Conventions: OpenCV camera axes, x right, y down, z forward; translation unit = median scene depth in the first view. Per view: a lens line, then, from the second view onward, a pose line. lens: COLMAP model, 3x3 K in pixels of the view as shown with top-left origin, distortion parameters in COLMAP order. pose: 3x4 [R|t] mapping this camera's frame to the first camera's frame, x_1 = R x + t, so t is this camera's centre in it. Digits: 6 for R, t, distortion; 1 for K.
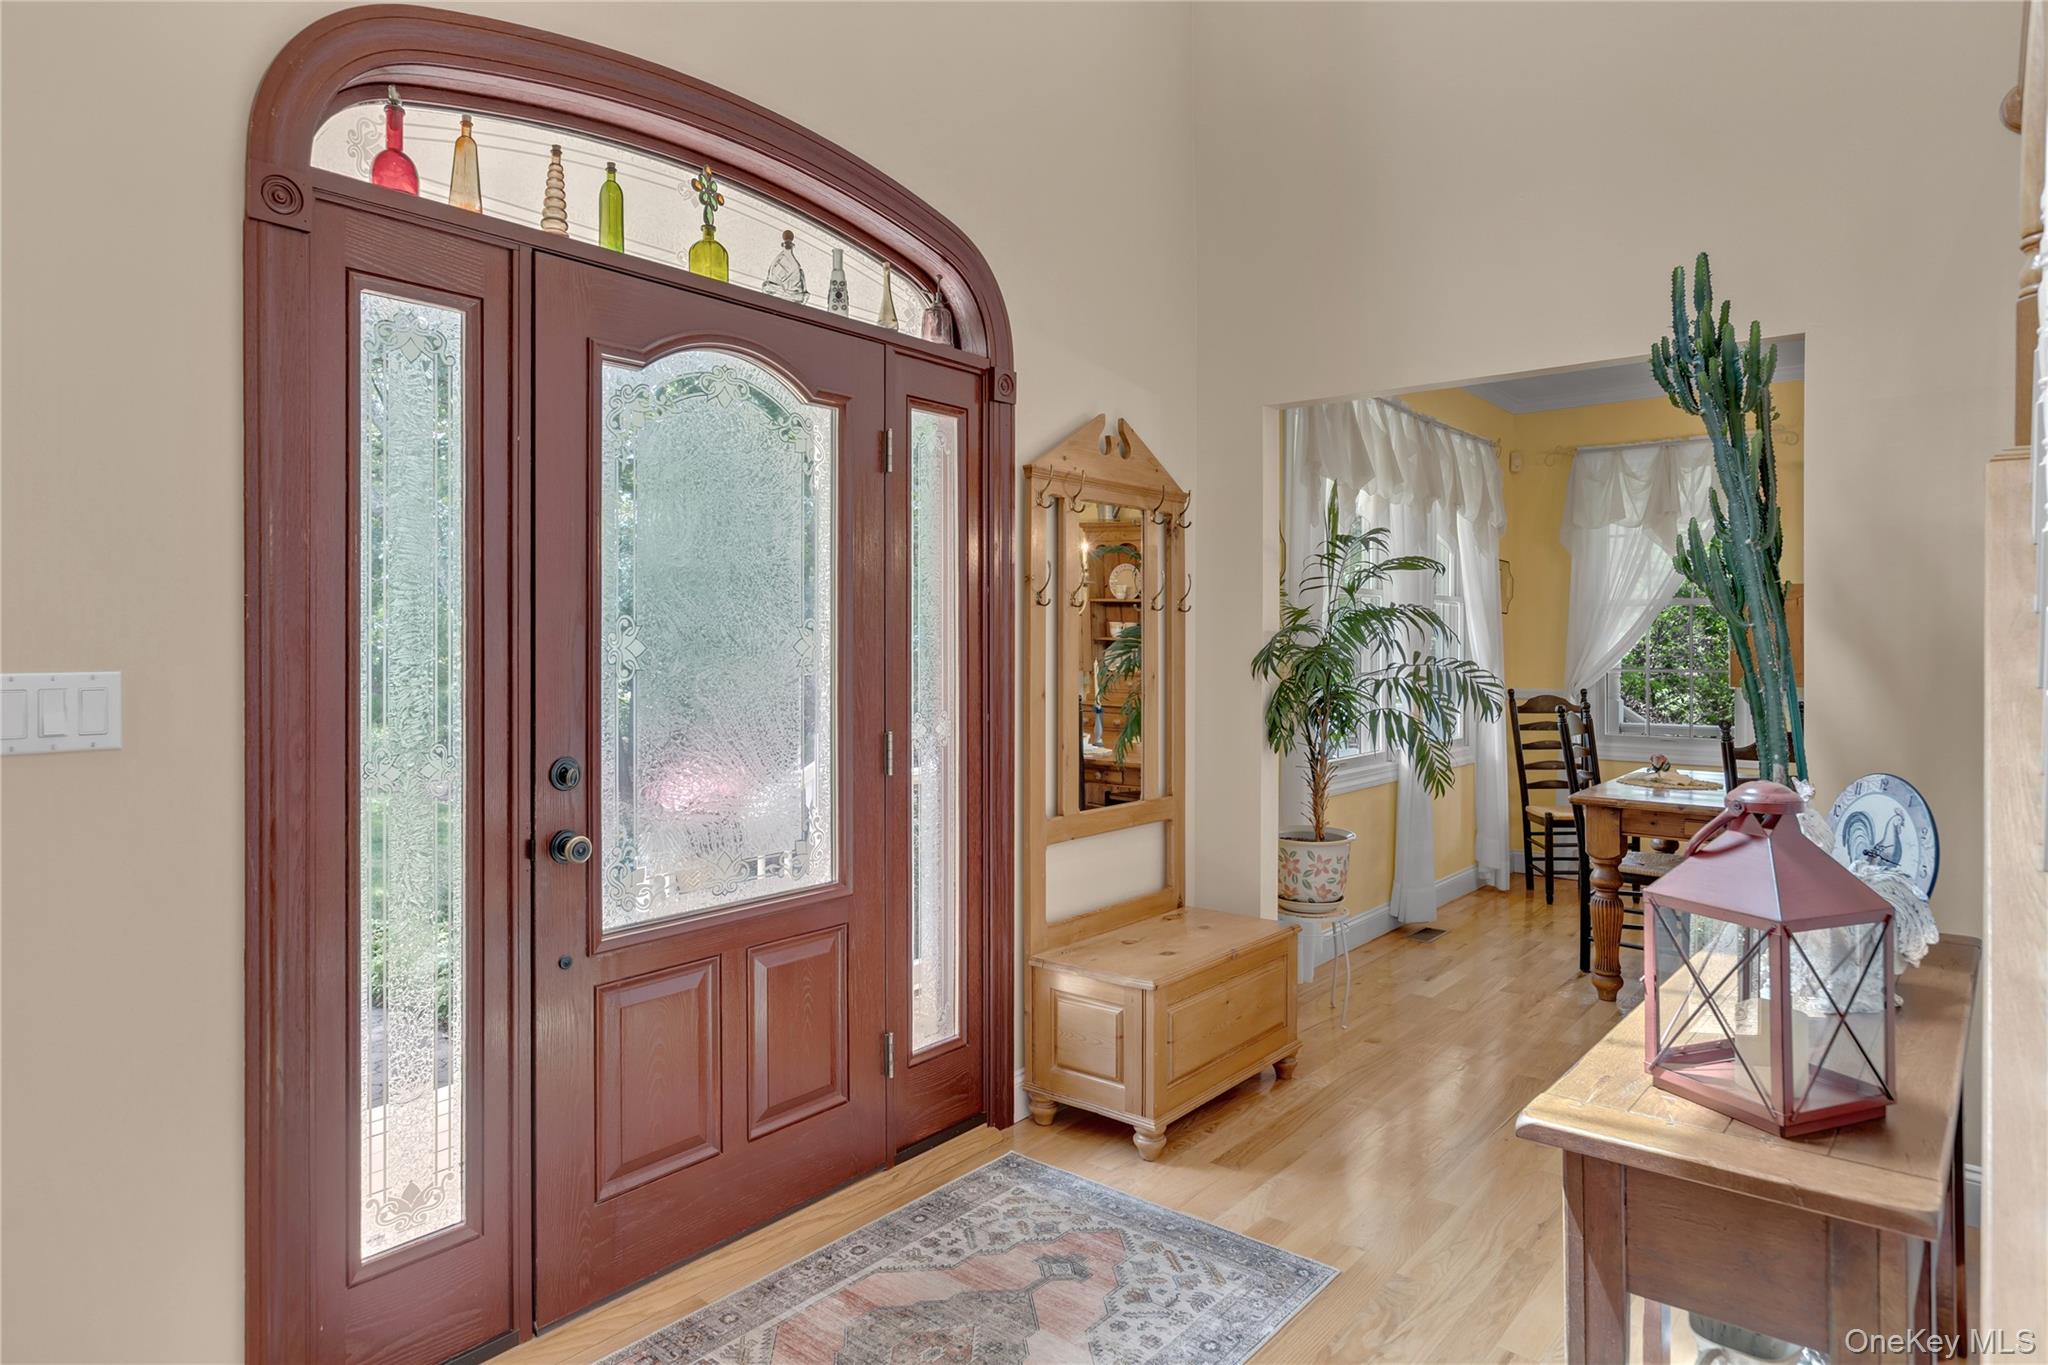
lens RADIAL K [[1193.2, 0, 1018.3], [0, 1193.2, 640.2], [0, 0, 1]] dist [-0.002016, -0.000295]
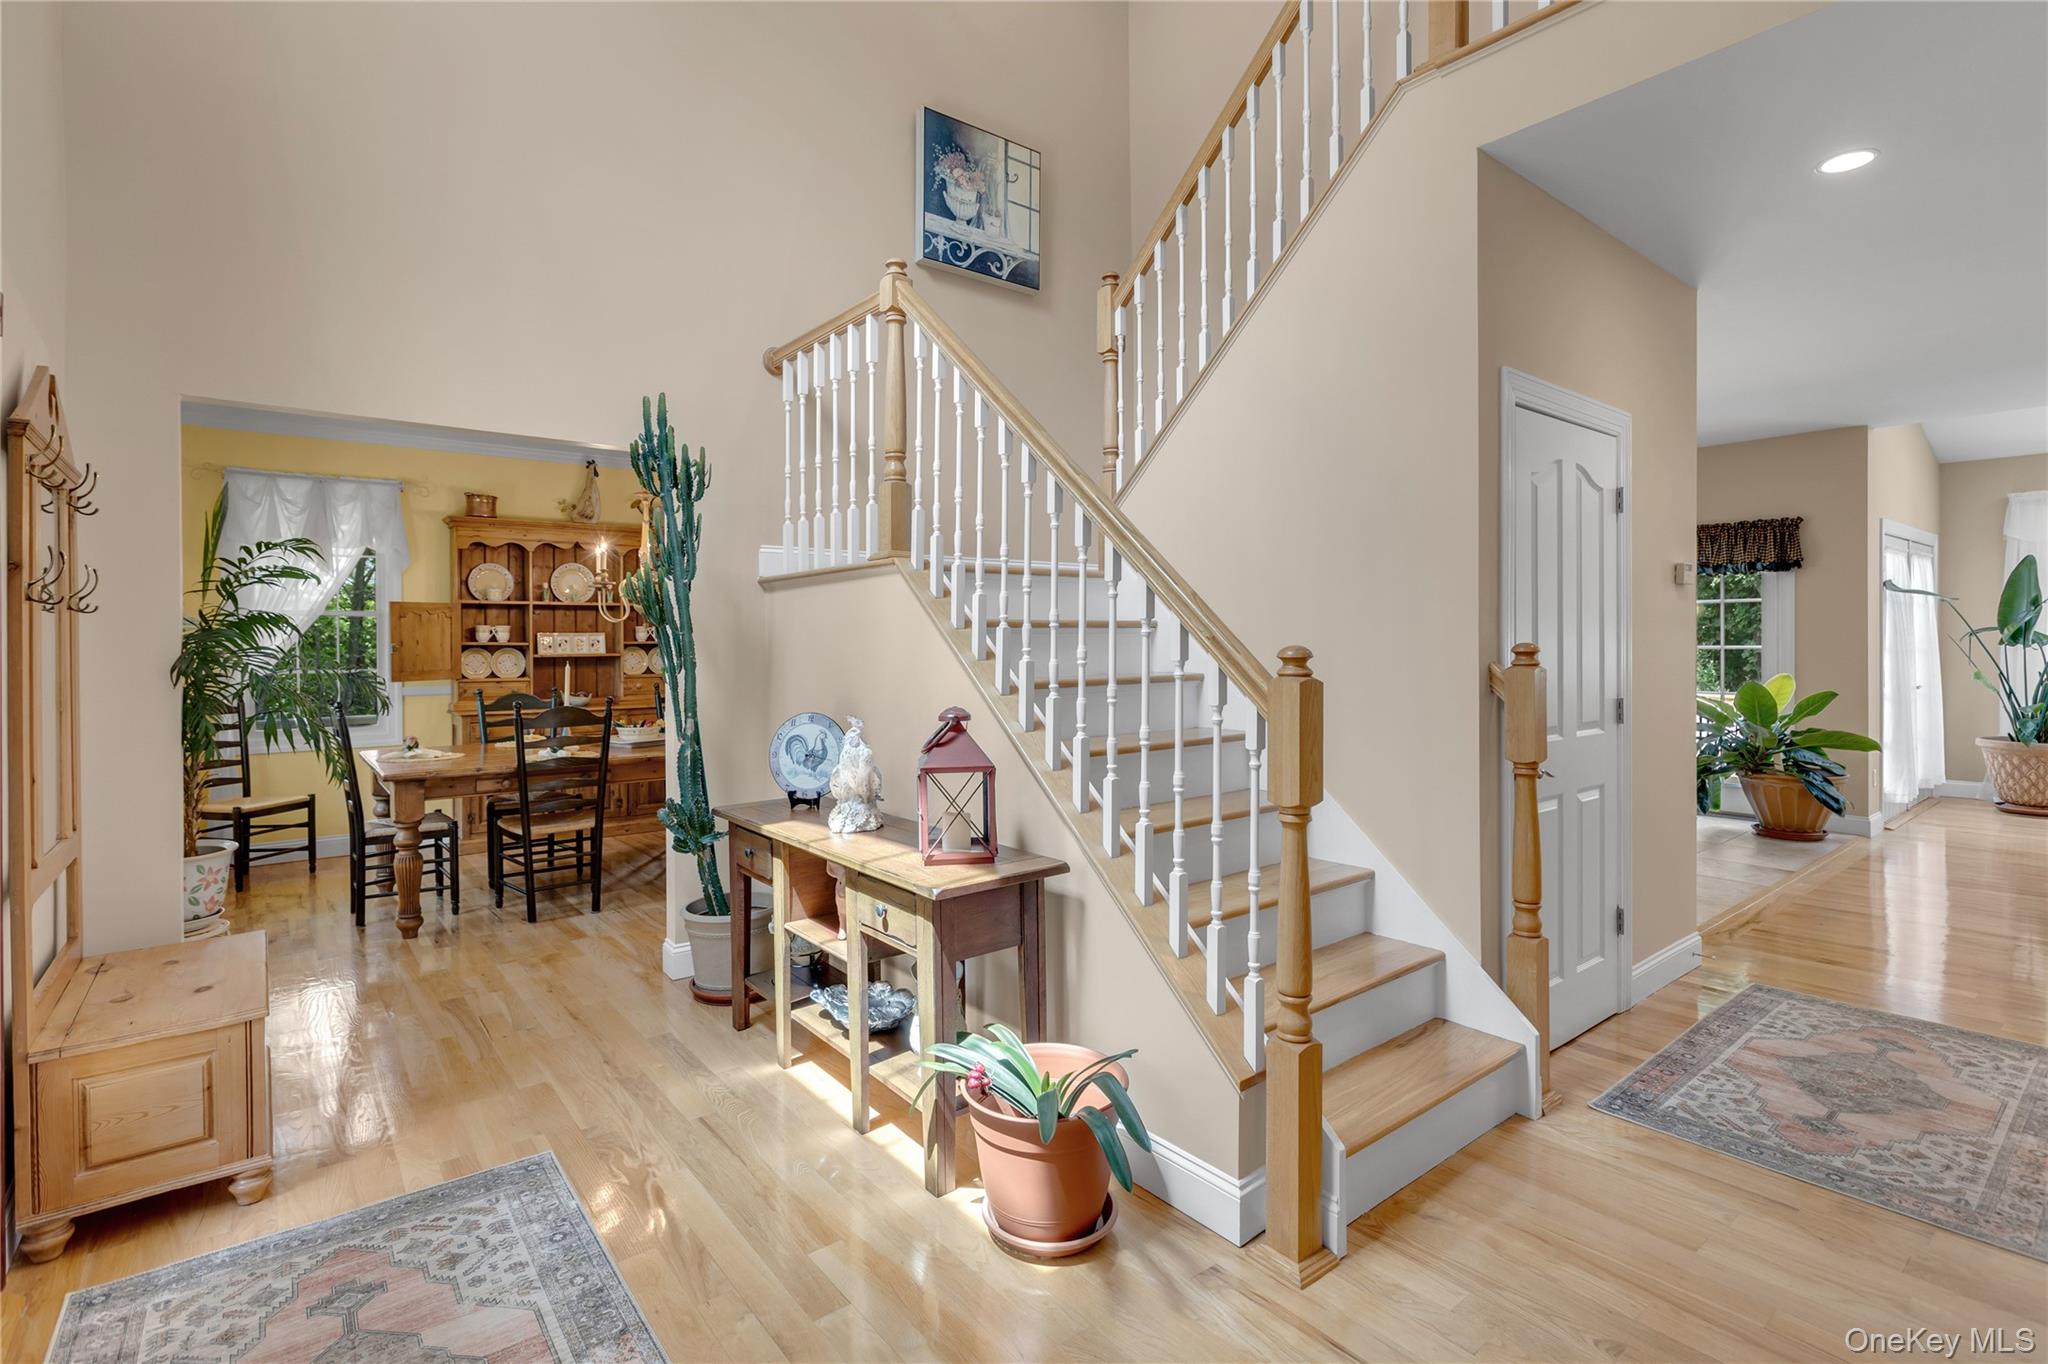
lens RADIAL K [[961.4, 0, 1025.2], [0, 961.4, 642.3], [0, 0, 1]] dist [-0.002265, -0.000269]
pose [[0.210530, -0.000797, 0.977587, -0.236627], [0.005961, 0.999982, -0.000468, 0.001205], [-0.977569, 0.005925, 0.210531, 0.119571]]
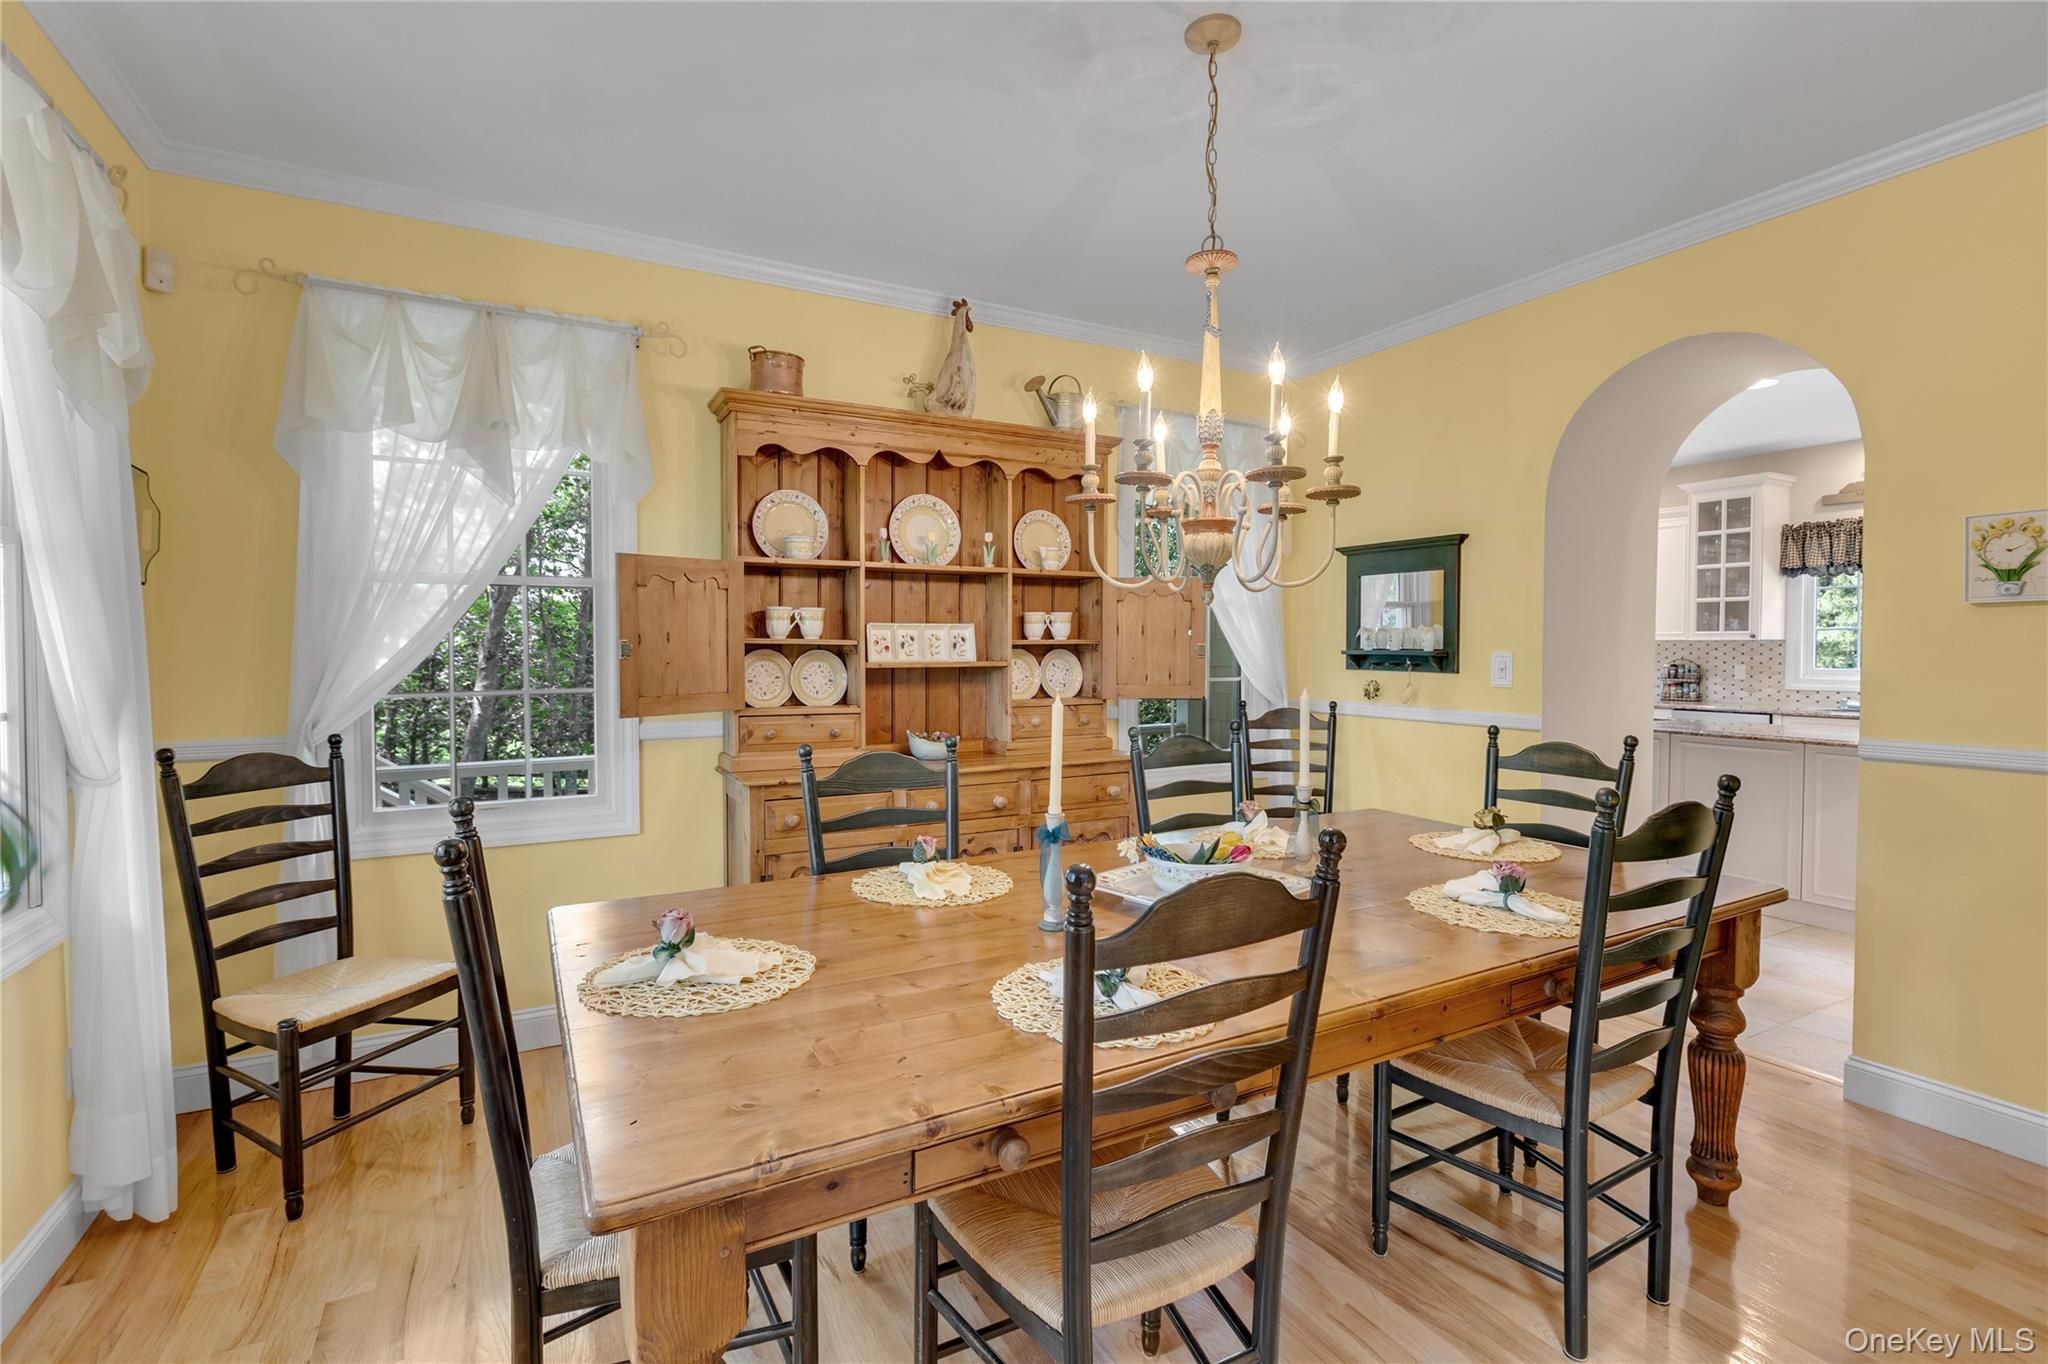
lens RADIAL K [[925.5, 0, 1021.4], [0, 925.5, 670.5], [0, 0, 1]] dist [-0.000166, -0.000096]
pose [[0.375764, -0.022538, 0.926441, 0.215851], [-0.001027, 0.999693, 0.024737, 0.002294], [-0.926715, -0.010247, 0.375625, 0.581647]]
